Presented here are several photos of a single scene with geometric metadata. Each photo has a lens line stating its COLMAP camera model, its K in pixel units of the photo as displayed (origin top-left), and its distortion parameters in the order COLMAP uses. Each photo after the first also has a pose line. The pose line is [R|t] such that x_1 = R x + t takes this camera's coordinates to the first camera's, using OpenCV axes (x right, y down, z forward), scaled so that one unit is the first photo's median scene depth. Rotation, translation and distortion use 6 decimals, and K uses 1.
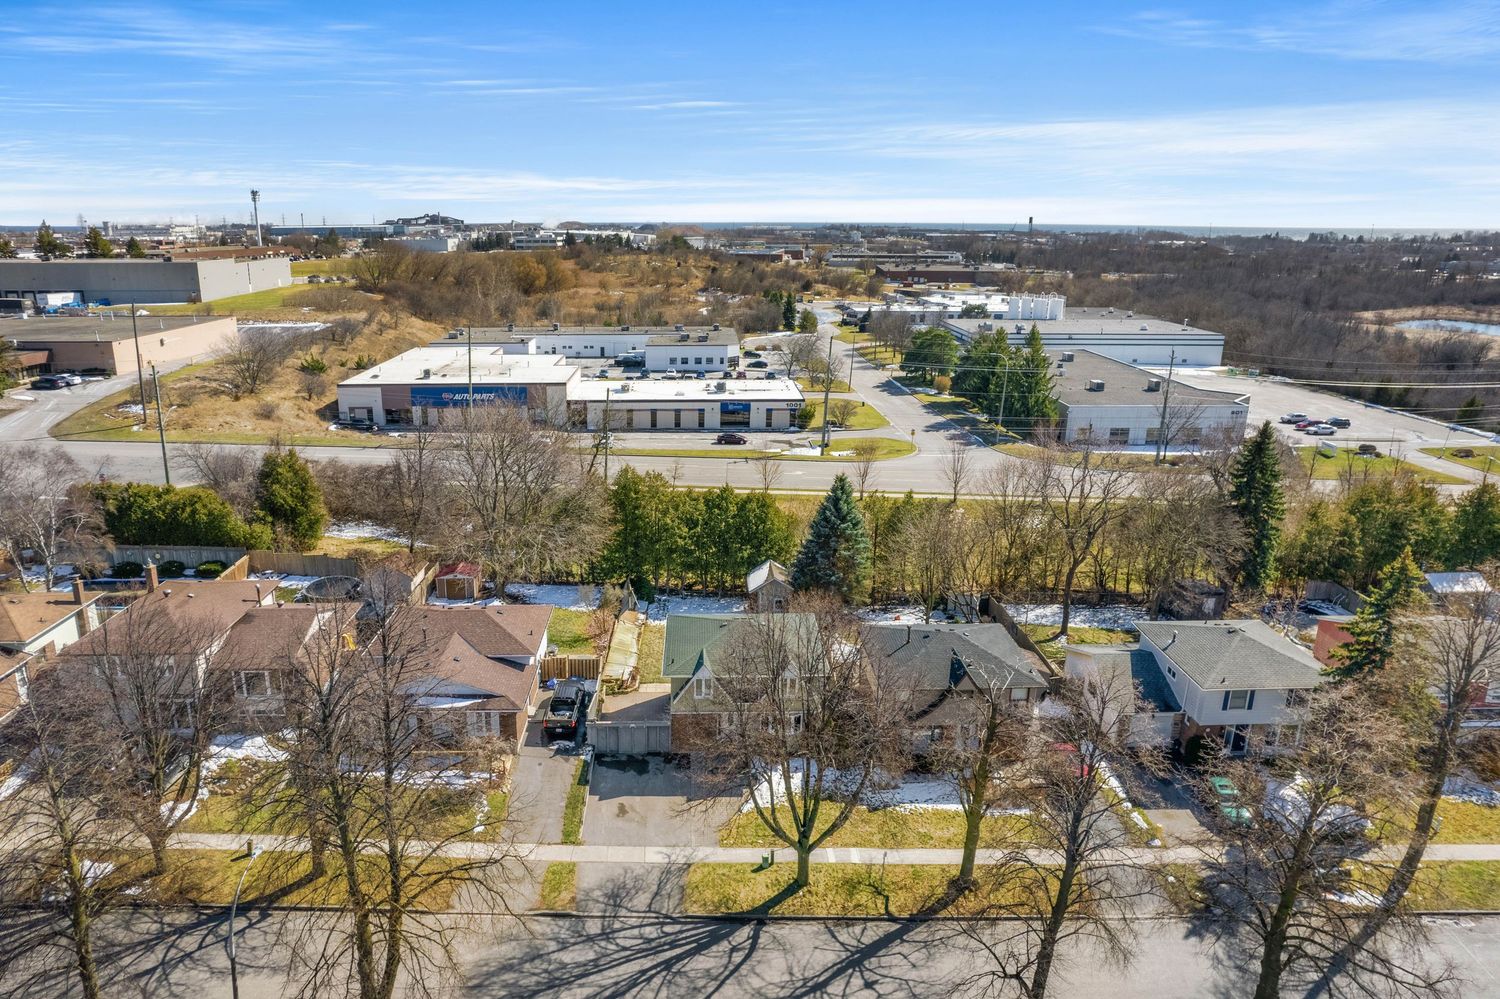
lens RADIAL K [[955.7, 0, 720.2], [0, 955.7, 504.3], [0, 0, 1]] dist [-0.057408, 0.032306]
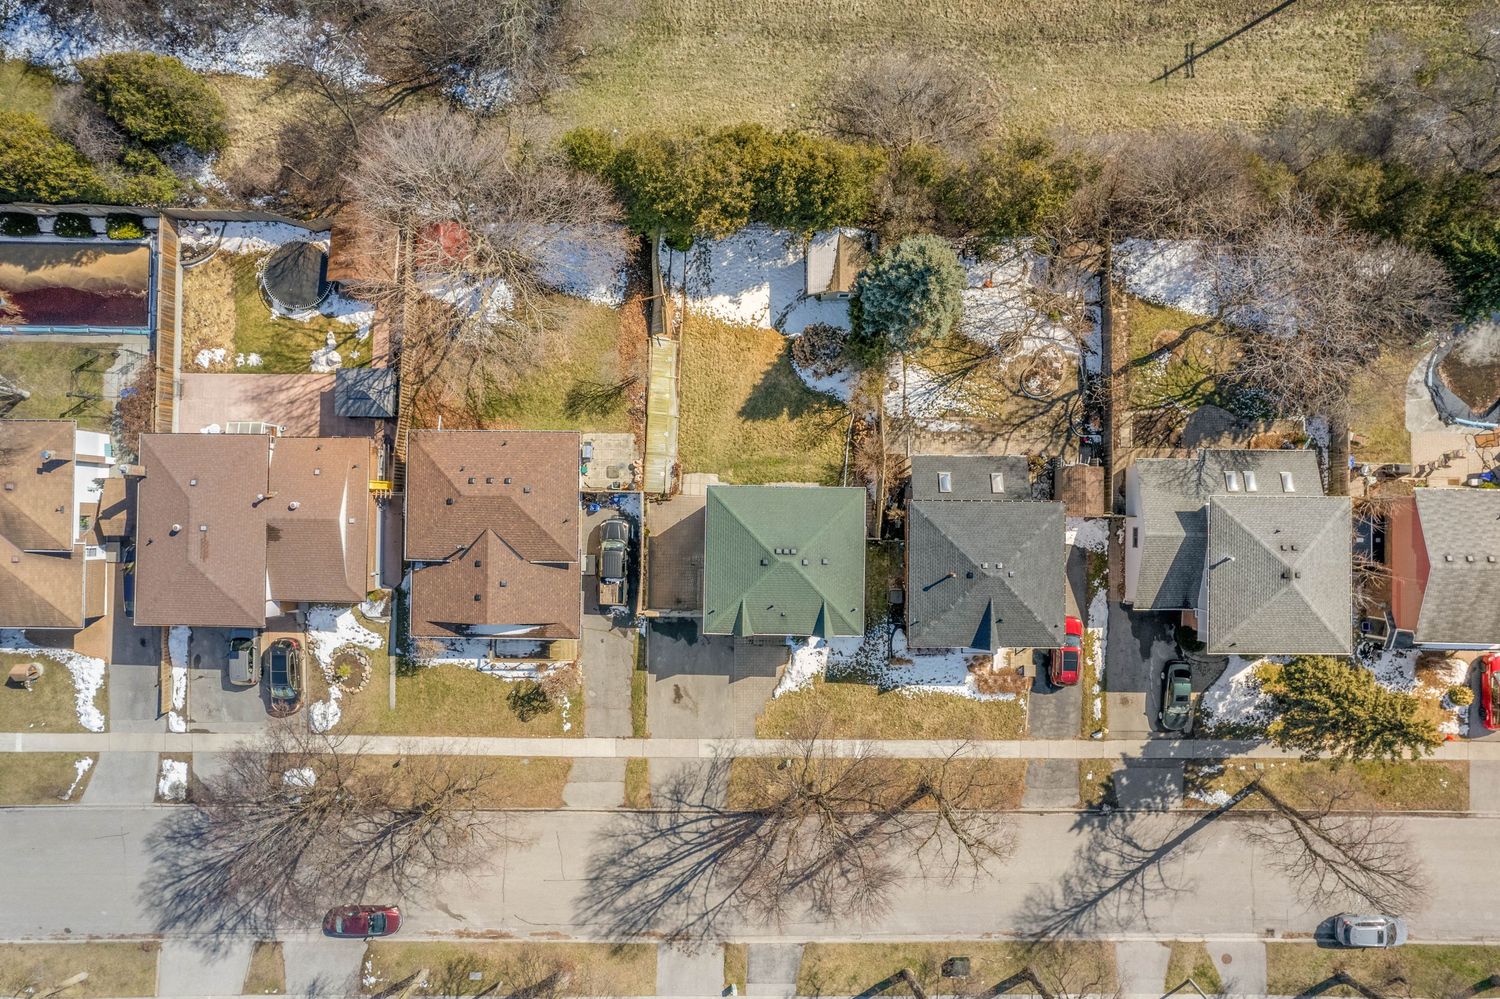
lens RADIAL K [[955.7, 0, 758.5], [0, 955.7, 507.8], [0, 0, 1]] dist [-0.057408, 0.032306]
pose [[0.999053, 0.043464, -0.002226, -0.005775], [-0.011020, 0.302118, 0.953207, -0.907494], [0.042103, -0.952279, 0.302311, 0.845249]]
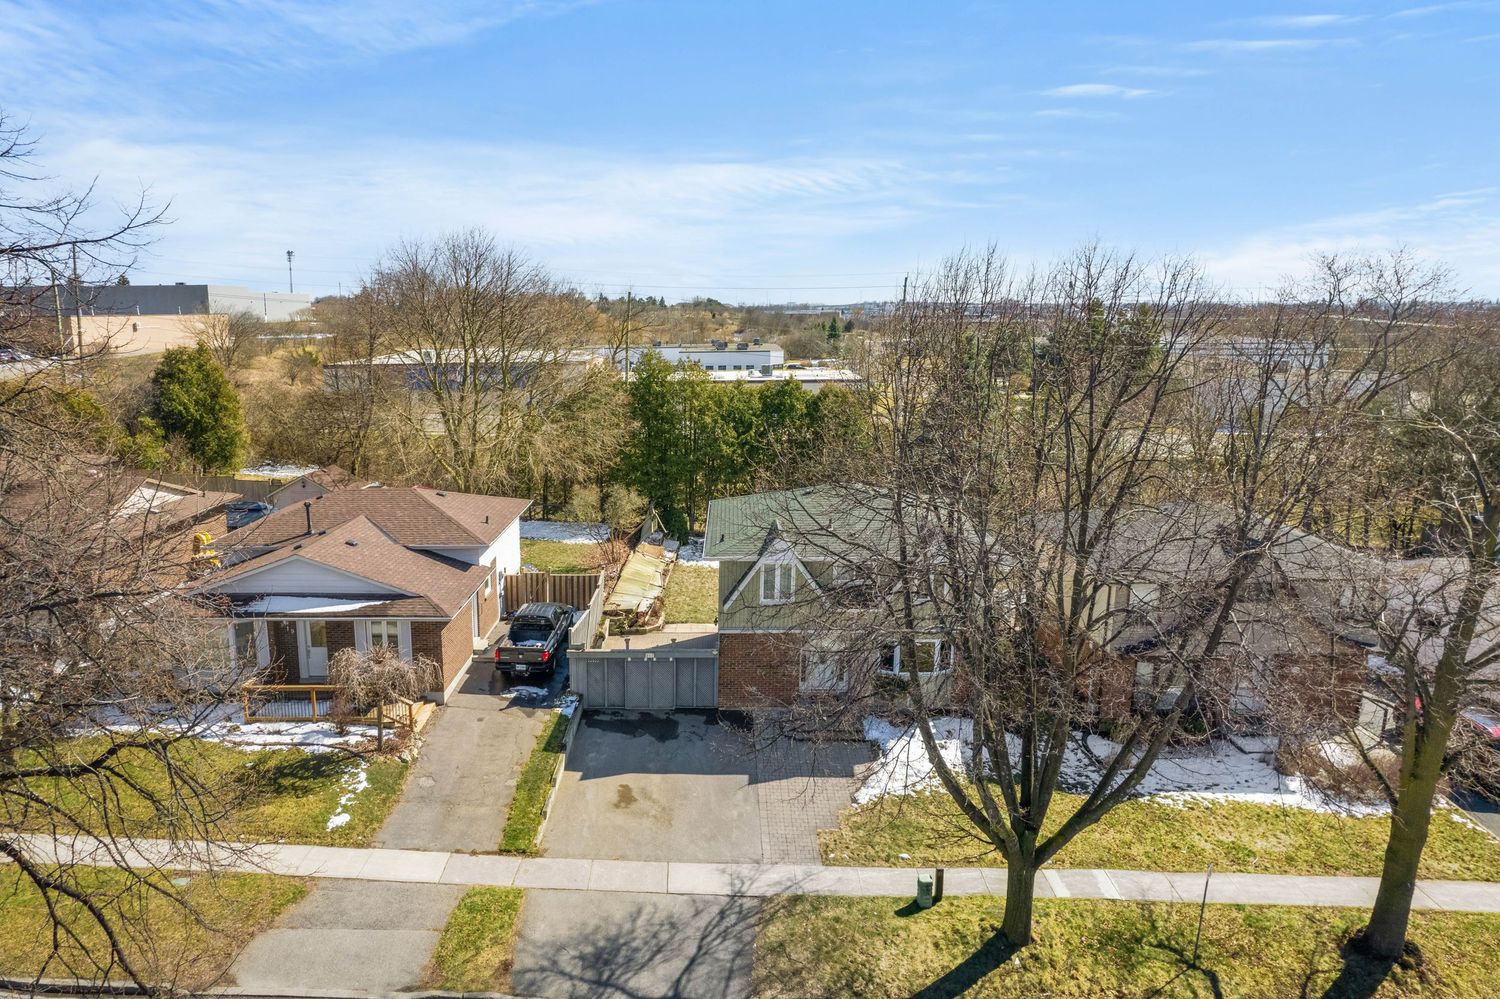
lens RADIAL K [[955.7, 0, 711.0], [0, 955.7, 478.9], [0, 0, 1]] dist [-0.057408, 0.032306]
pose [[0.999002, -0.003411, -0.044536, -0.032431], [-0.001698, 0.993460, -0.114165, 0.205349], [0.044635, 0.114126, 0.992463, 0.460982]]
